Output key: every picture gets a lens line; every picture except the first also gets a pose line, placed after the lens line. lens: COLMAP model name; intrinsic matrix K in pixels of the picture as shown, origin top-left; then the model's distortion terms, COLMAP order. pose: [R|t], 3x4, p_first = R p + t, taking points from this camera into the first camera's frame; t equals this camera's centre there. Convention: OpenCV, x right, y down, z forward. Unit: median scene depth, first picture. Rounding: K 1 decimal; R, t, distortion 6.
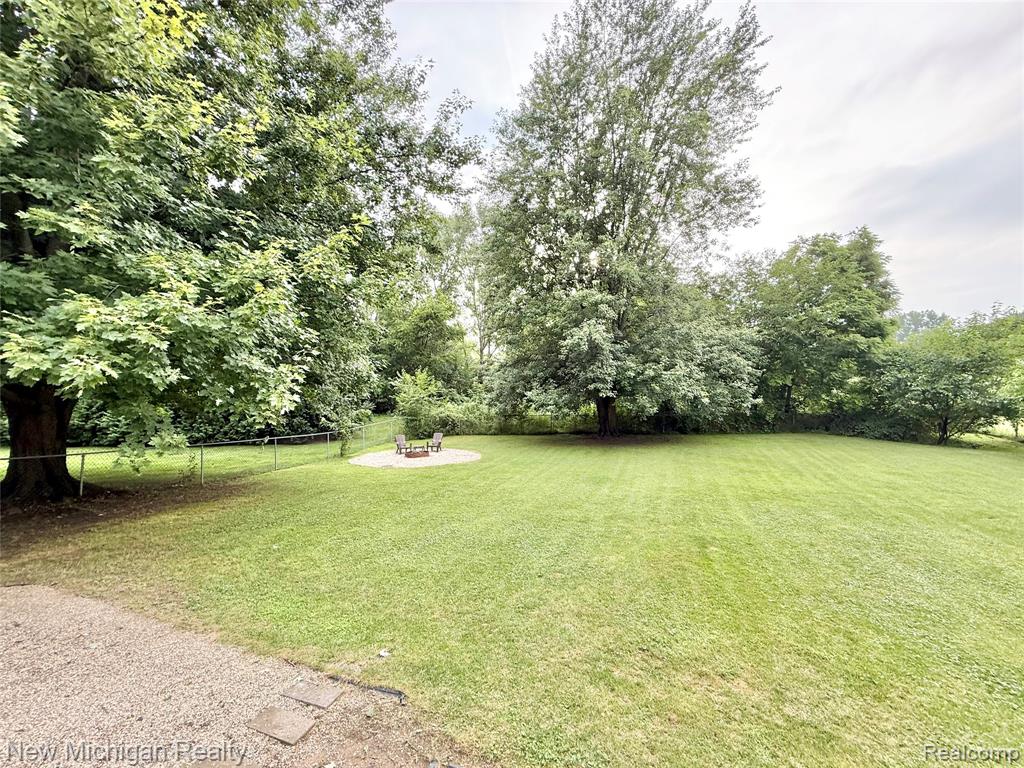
lens RADIAL K [[414.5, 0, 503.7], [0, 414.5, 382.3], [0, 0, 1]] dist [0.002066, 0.000338]
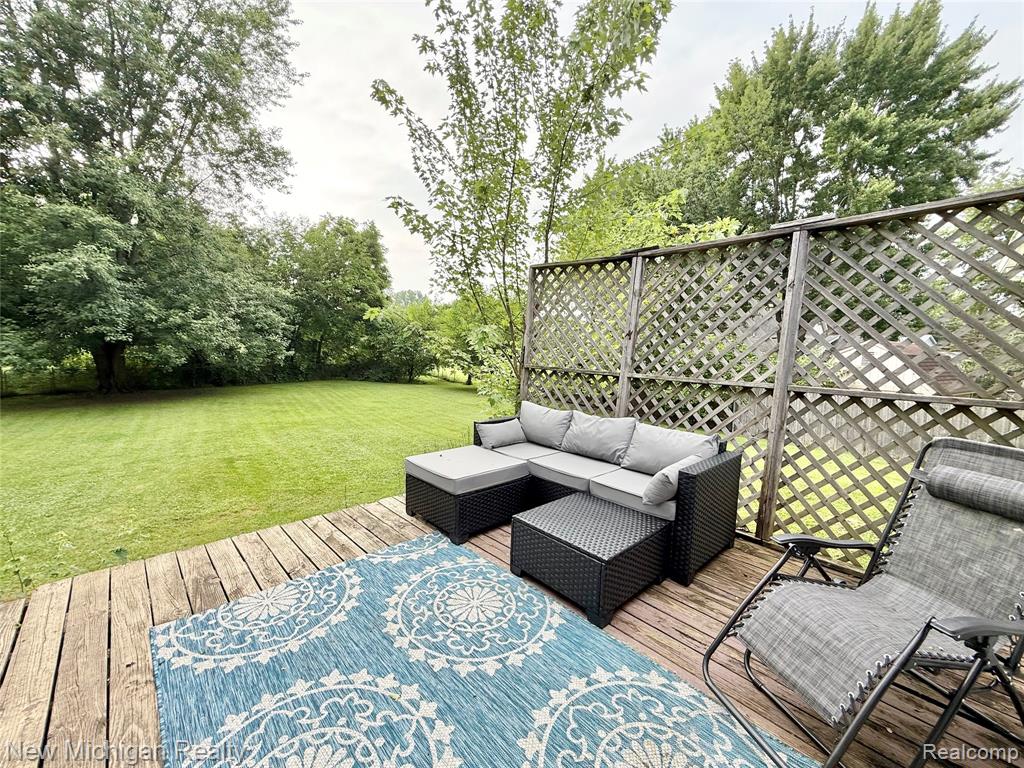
lens RADIAL K [[414.4, 0, 516.7], [0, 414.4, 383.4], [0, 0, 1]] dist [0.000235, -0.000066]
pose [[0.517042, -0.047927, 0.854617, -0.043423], [-0.048566, 0.995180, 0.085193, 0.001453], [-0.854581, -0.085554, 0.512222, -0.117796]]
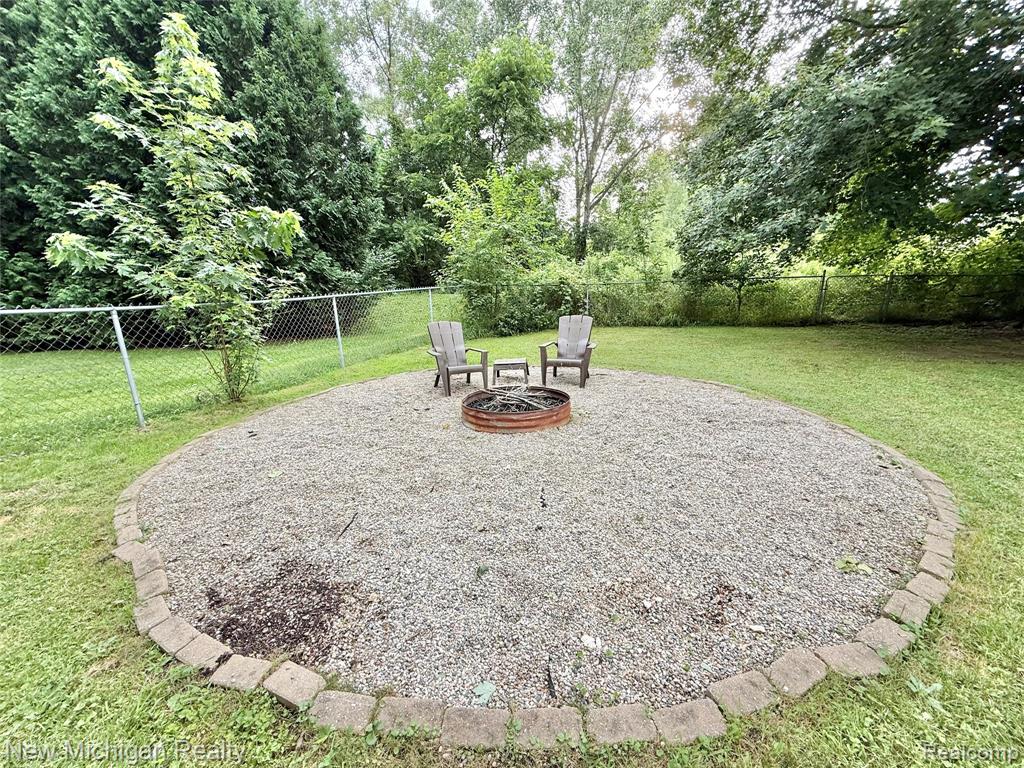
lens RADIAL K [[414.4, 0, 516.7], [0, 414.4, 383.4], [0, 0, 1]] dist [0.000235, -0.000066]
pose [[0.993013, 0.015894, -0.116931, -0.163833], [0.013695, 0.968671, 0.247970, 0.097152], [0.117209, -0.247839, 0.961685, 0.708395]]
